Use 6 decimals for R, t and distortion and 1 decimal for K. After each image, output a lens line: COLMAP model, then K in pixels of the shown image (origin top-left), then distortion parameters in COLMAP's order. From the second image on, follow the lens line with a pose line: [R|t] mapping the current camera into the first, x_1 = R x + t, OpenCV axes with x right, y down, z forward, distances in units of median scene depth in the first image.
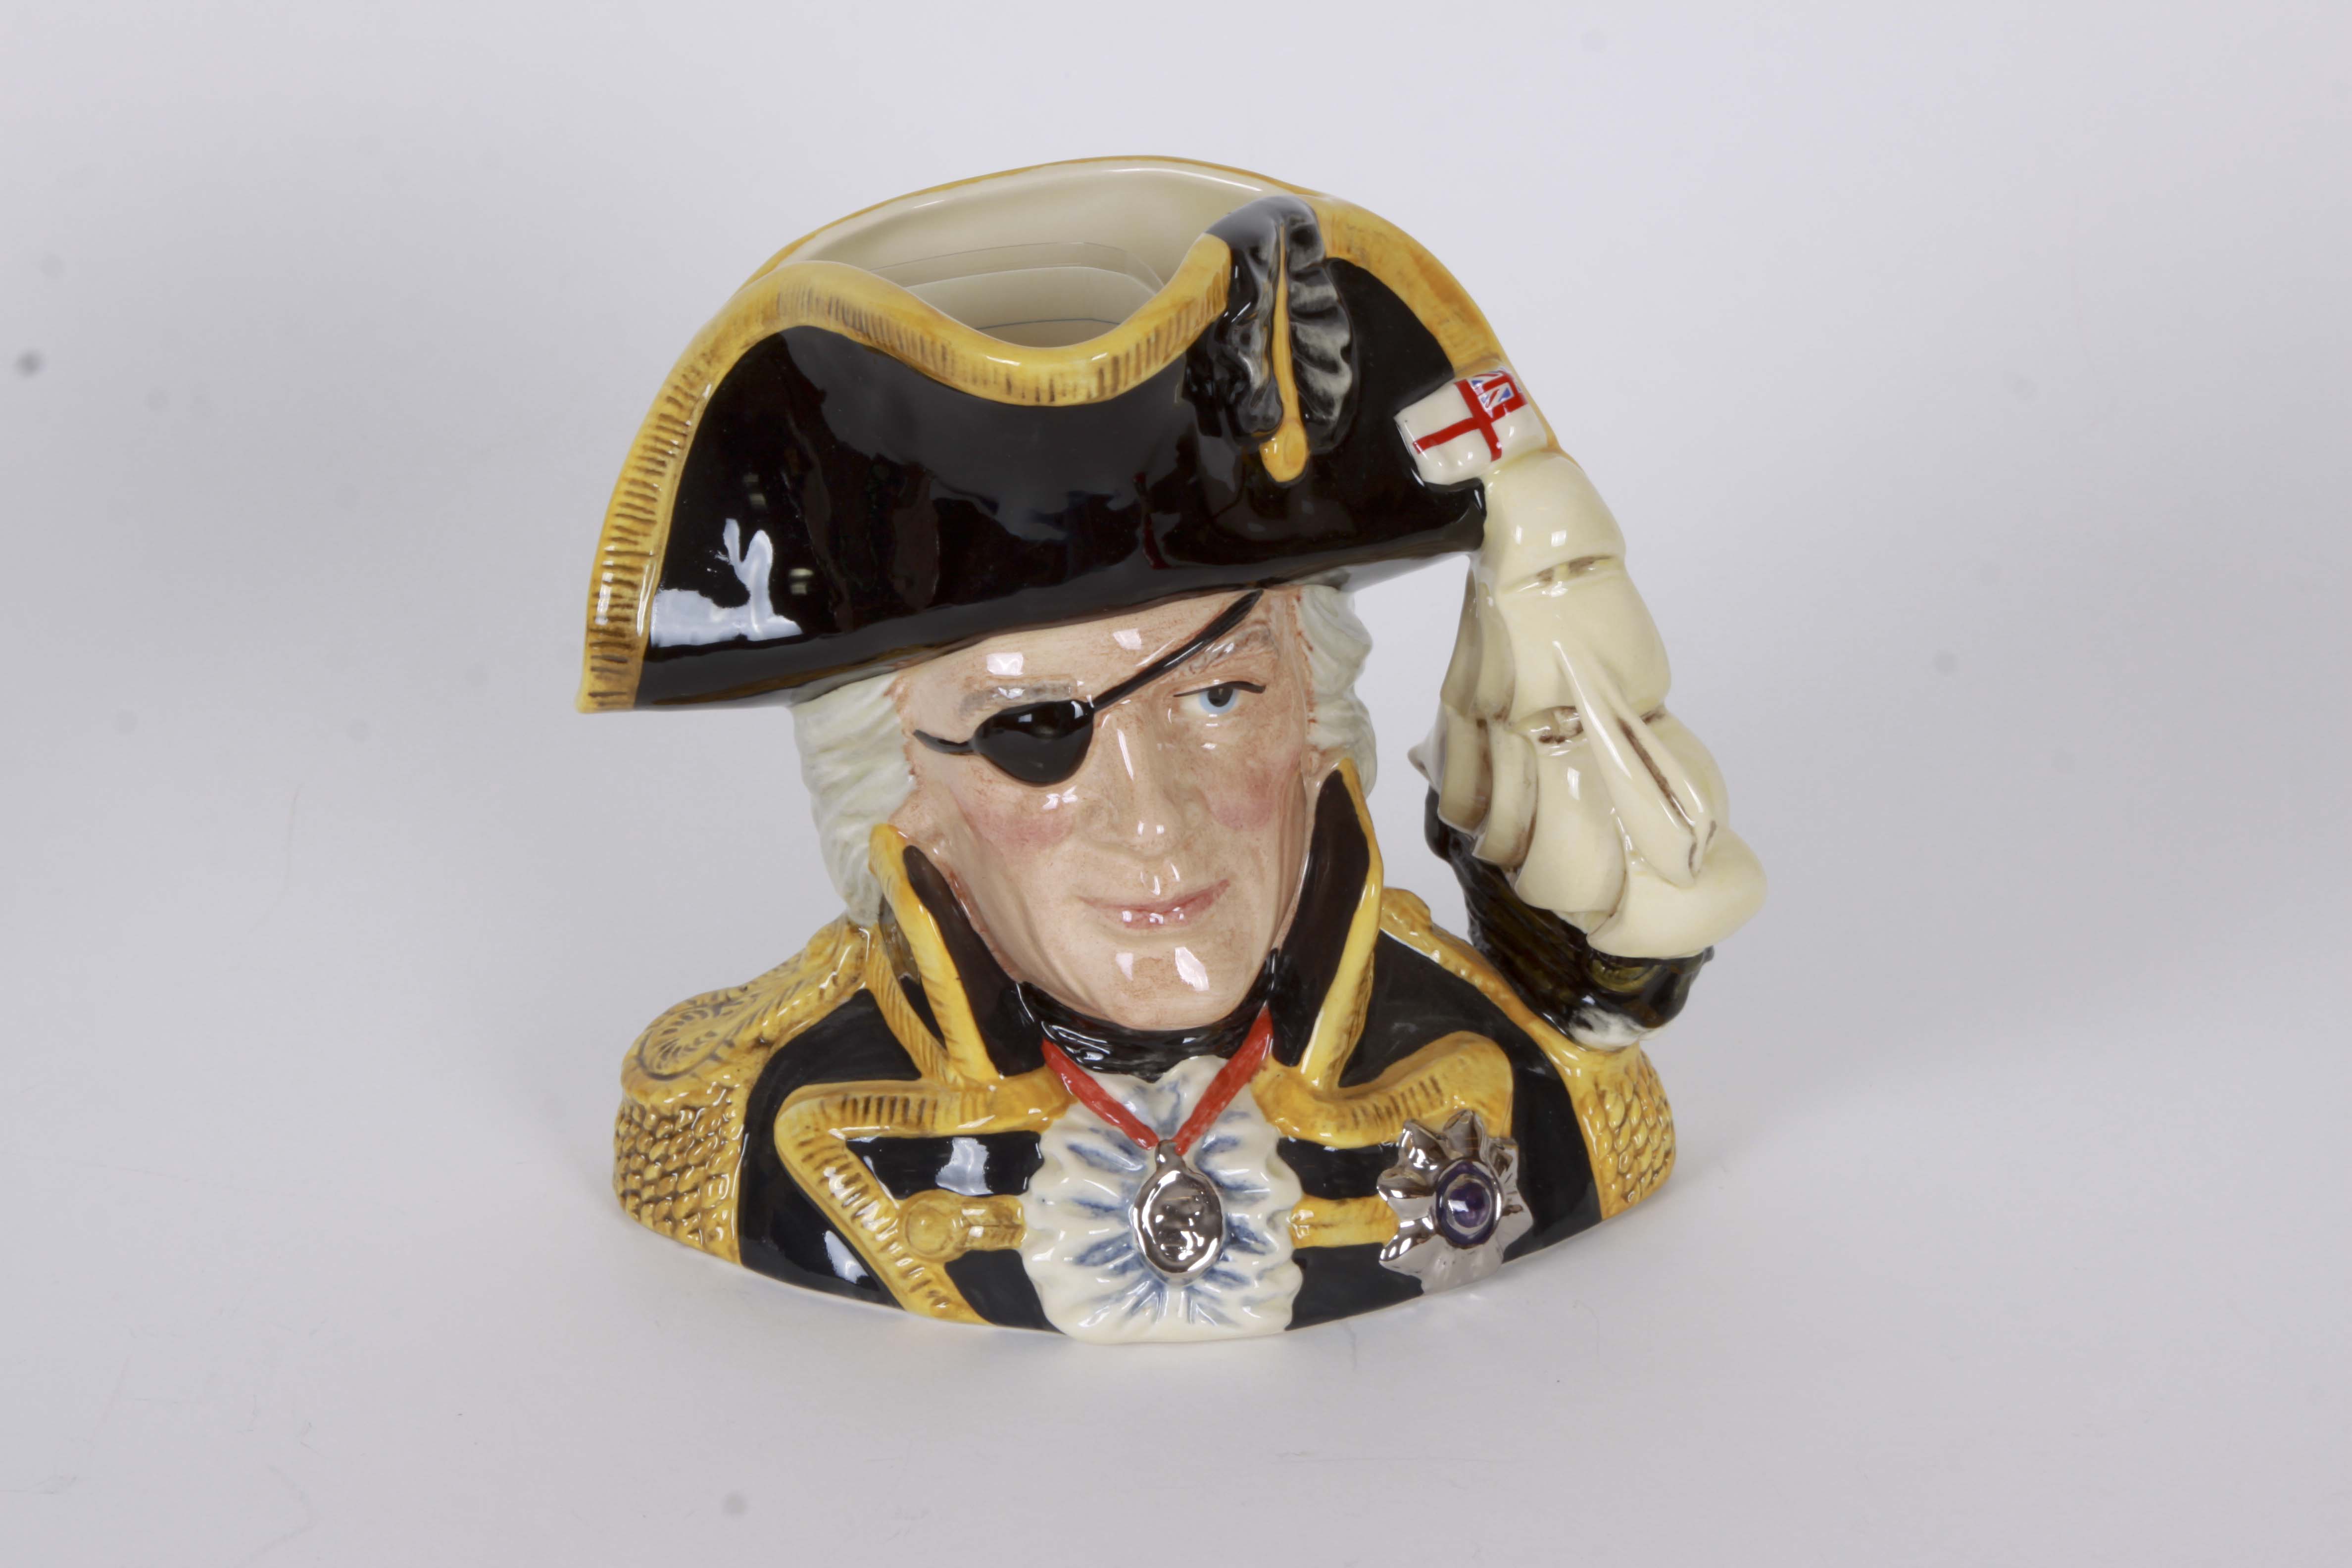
lens RADIAL K [[6305.1, 0, 1176.0], [0, 6305.1, 784.0], [0, 0, 1]] dist [0.210803, 0.204351]
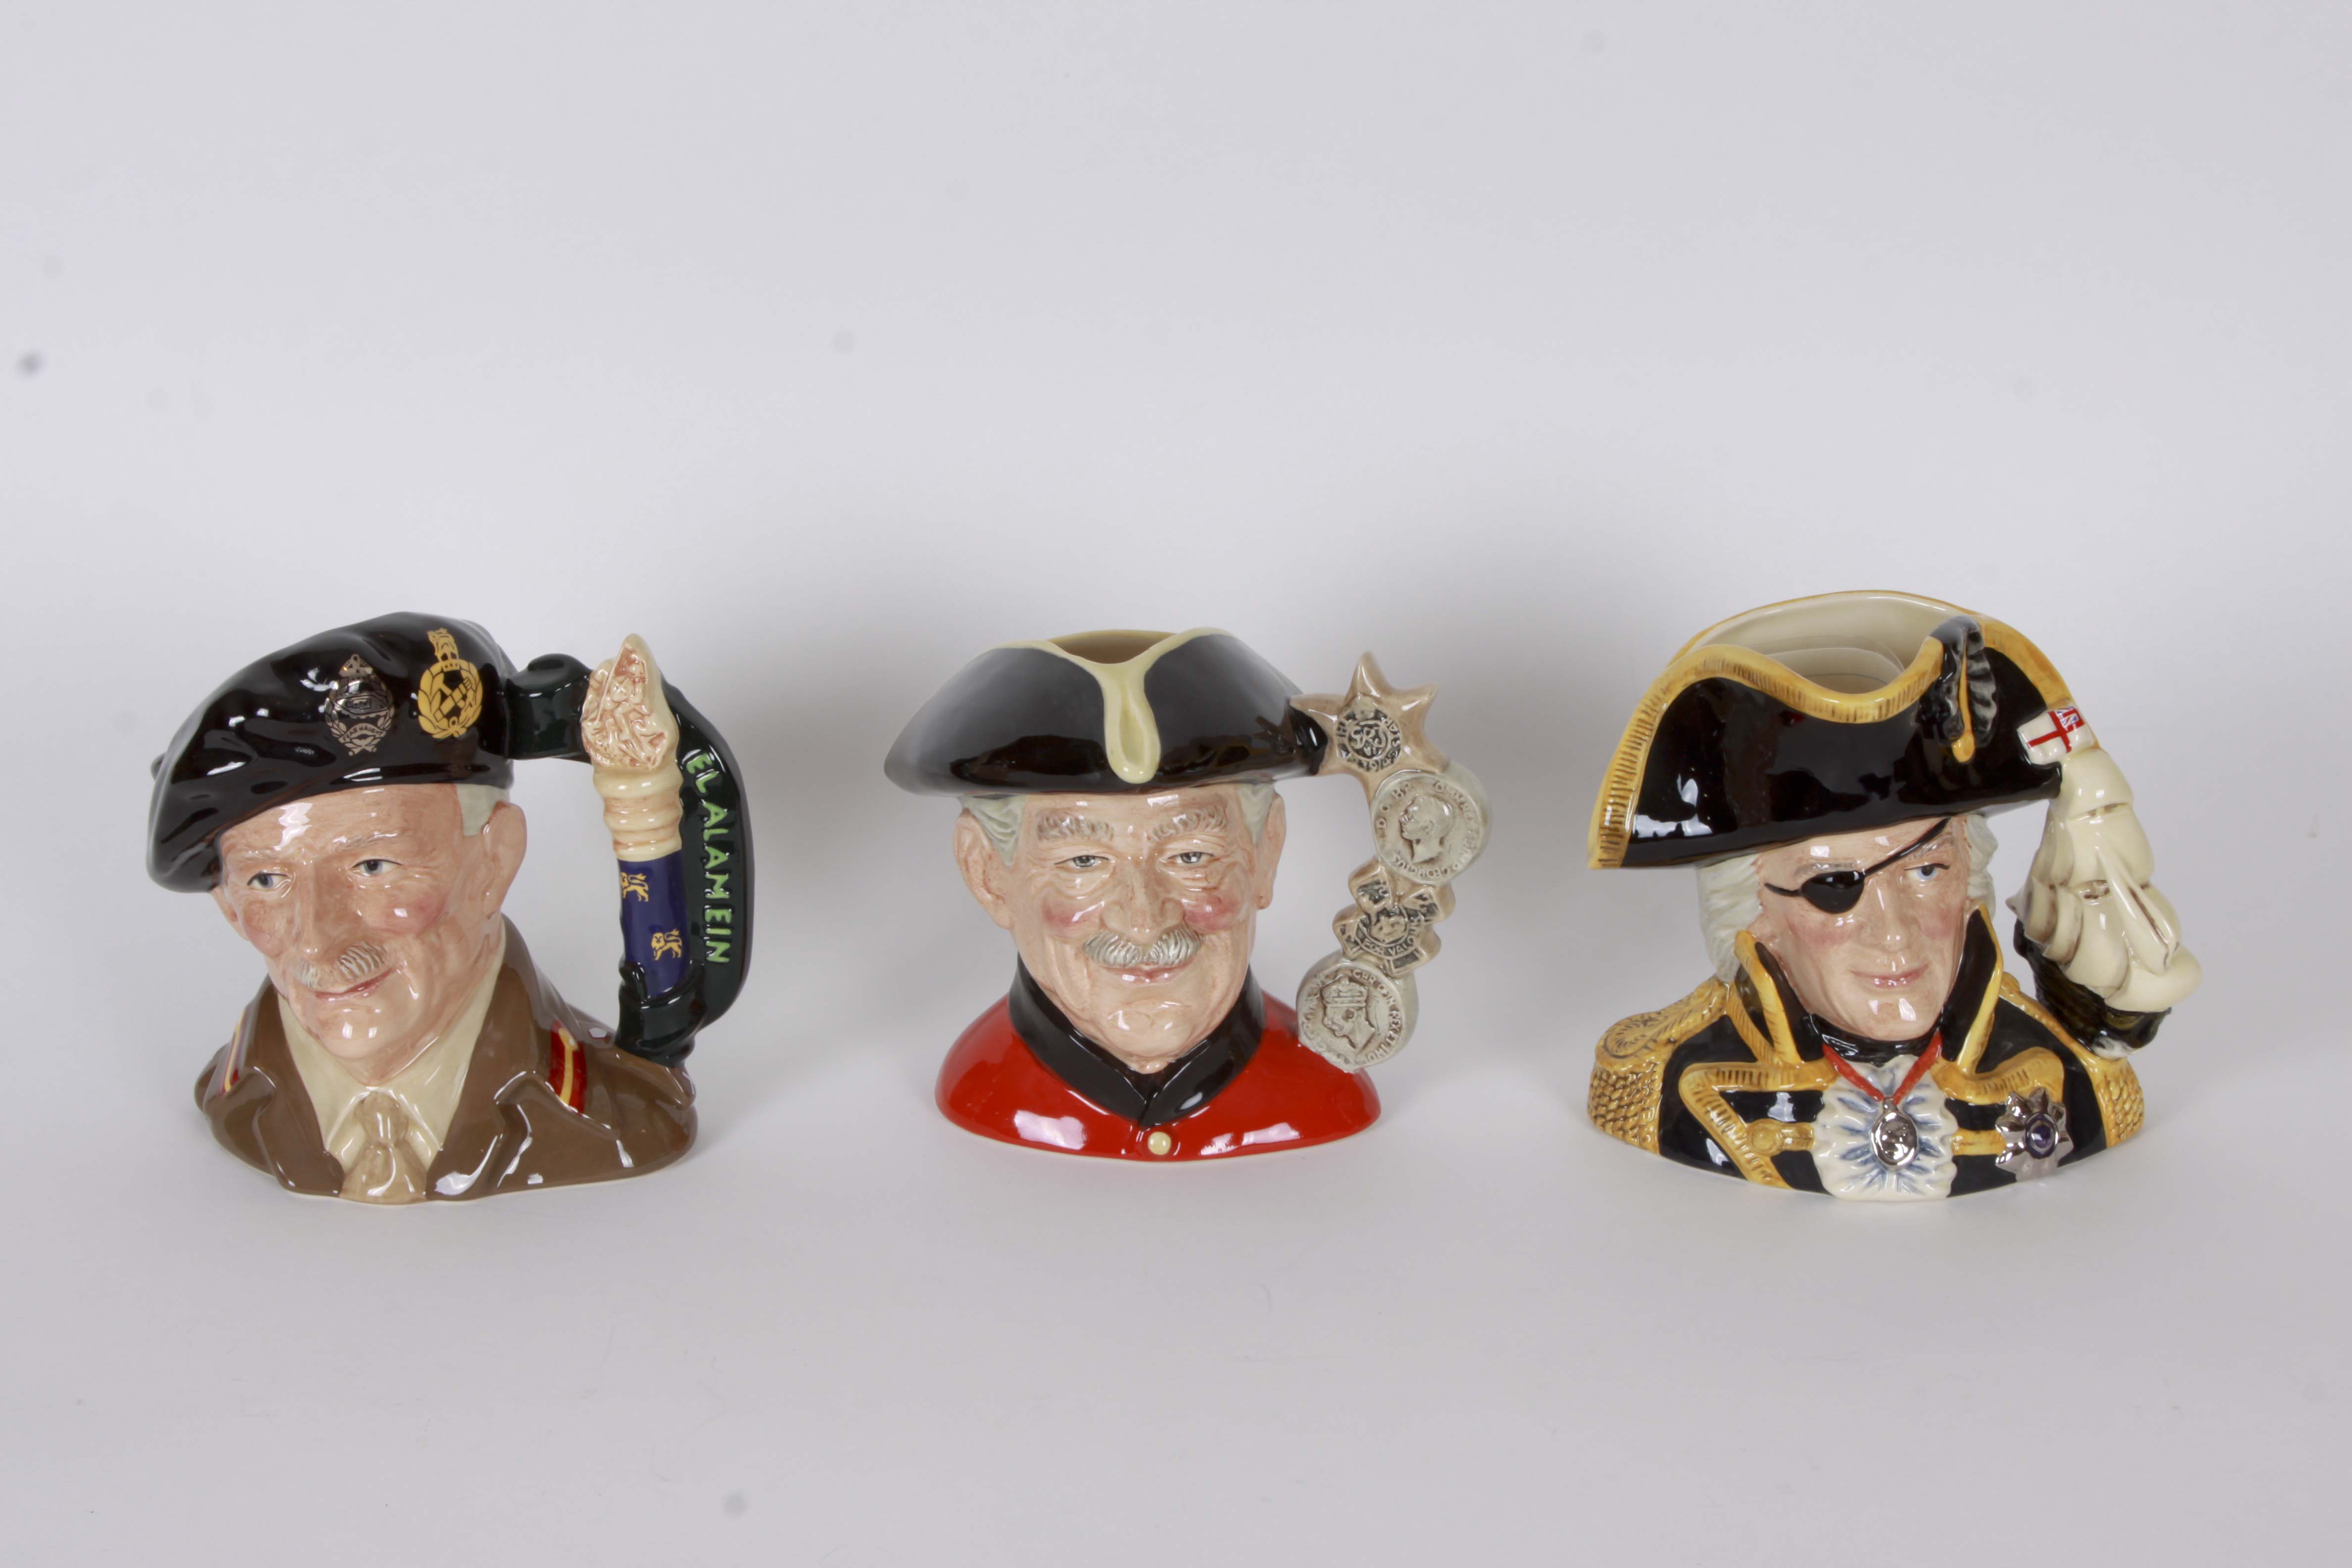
lens RADIAL K [[4472.6, 0, 1176.0], [0, 4472.6, 784.0], [0, 0, 1]] dist [0.044246, 0.141769]
pose [[0.996329, 0.026796, -0.081303, -0.110141], [-0.028637, 0.999357, -0.021563, -0.004036], [0.080673, 0.023812, 0.996456, -0.395381]]
